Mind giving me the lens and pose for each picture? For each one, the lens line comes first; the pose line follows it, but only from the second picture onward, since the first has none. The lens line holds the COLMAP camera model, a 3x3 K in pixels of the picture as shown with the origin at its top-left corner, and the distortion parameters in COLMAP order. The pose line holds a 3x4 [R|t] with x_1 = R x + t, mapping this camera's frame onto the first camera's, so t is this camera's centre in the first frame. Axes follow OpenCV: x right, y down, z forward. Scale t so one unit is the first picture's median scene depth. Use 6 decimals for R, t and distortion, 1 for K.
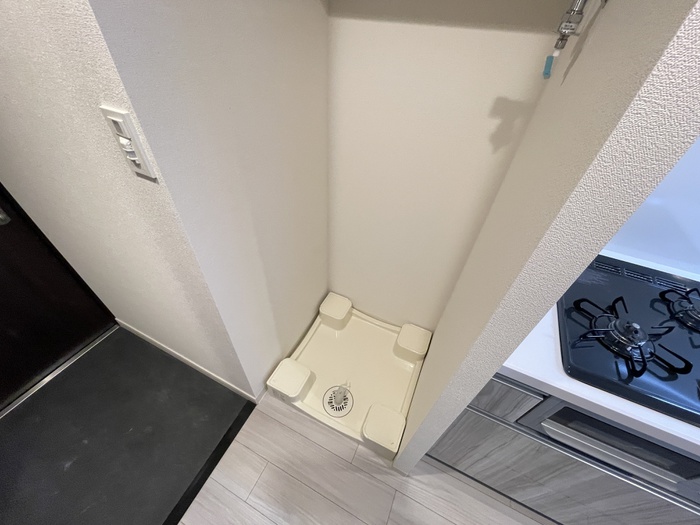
lens RADIAL K [[284.2, 0, 355.1], [0, 284.2, 263.4], [0, 0, 1]] dist [0.012420, 0.001272]
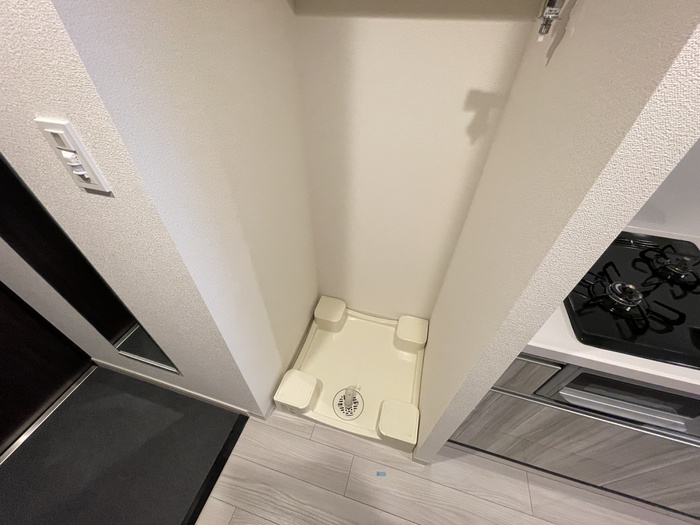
lens RADIAL K [[284.2, 0, 354.7], [0, 284.2, 263.1], [0, 0, 1]] dist [0.012420, 0.001272]
pose [[0.986568, -0.137764, 0.087780, -0.098484], [0.137043, 0.990463, 0.014212, -0.021851], [-0.088901, -0.001991, 0.996038, 0.017373]]
